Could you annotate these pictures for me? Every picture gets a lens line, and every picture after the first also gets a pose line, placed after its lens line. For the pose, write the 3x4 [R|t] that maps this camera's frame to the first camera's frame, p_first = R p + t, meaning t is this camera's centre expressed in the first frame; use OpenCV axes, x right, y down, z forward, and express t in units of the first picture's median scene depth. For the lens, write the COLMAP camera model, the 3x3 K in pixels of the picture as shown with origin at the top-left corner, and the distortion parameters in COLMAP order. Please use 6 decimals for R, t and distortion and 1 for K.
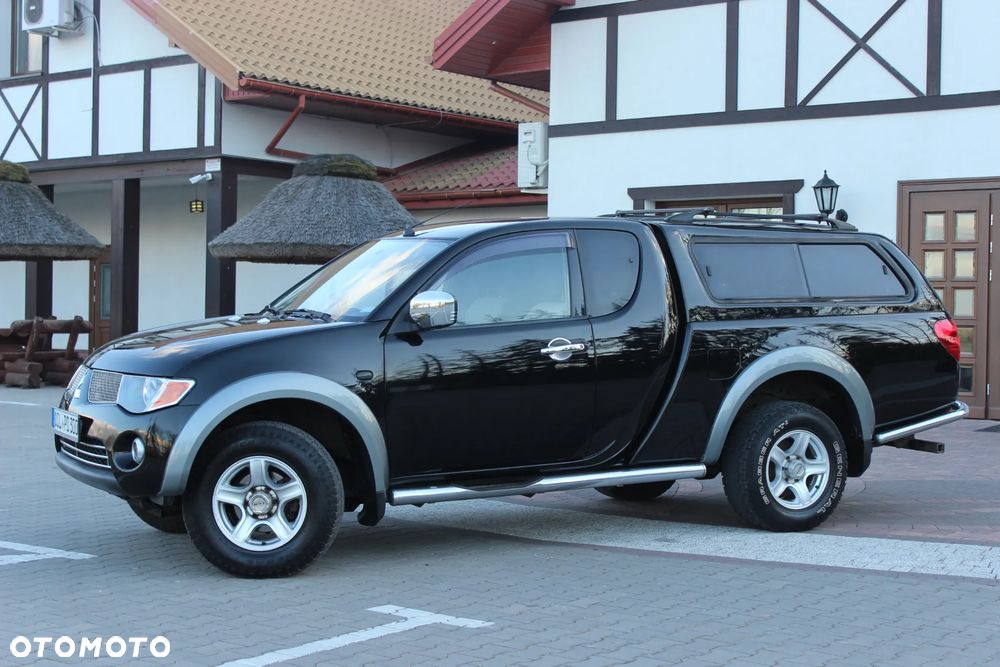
lens RADIAL K [[1667.3, 0, 517.7], [0, 1667.3, 325.0], [0, 0, 1]] dist [-0.021823, 0.000000]
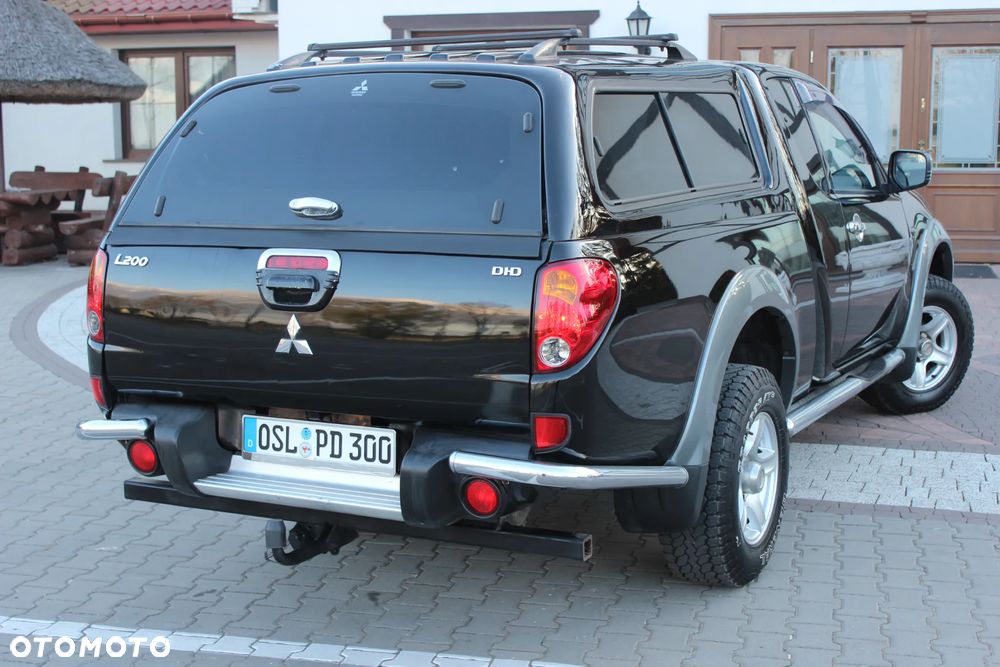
lens RADIAL K [[1420.1, 0, 489.6], [0, 1420.1, 342.3], [0, 0, 1]] dist [-0.047003, 0.000000]
pose [[0.900599, -0.078938, 0.427423, -0.237011], [0.016989, 0.989012, 0.146857, -0.020456], [-0.434319, -0.124998, 0.892044, 0.290669]]
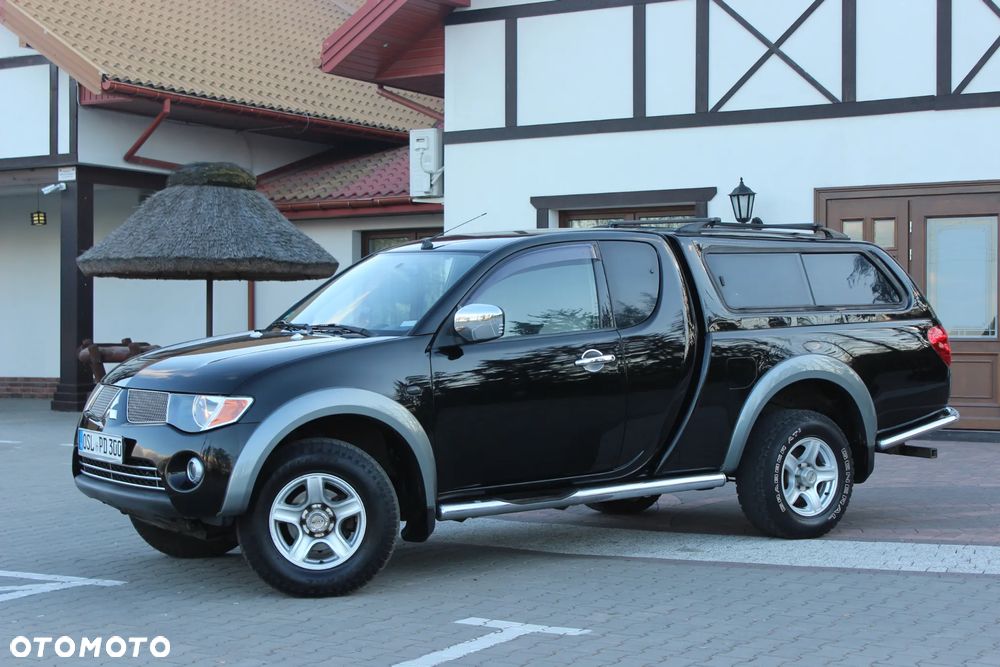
lens RADIAL K [[1798.6, 0, 502.2], [0, 1798.6, 334.5], [0, 0, 1]] dist [-0.005160, 0.000000]
pose [[0.992685, -0.014444, 0.119867, -0.082329], [0.014958, 0.999882, -0.003391, 0.000837], [-0.119804, 0.005160, 0.992784, -0.033353]]
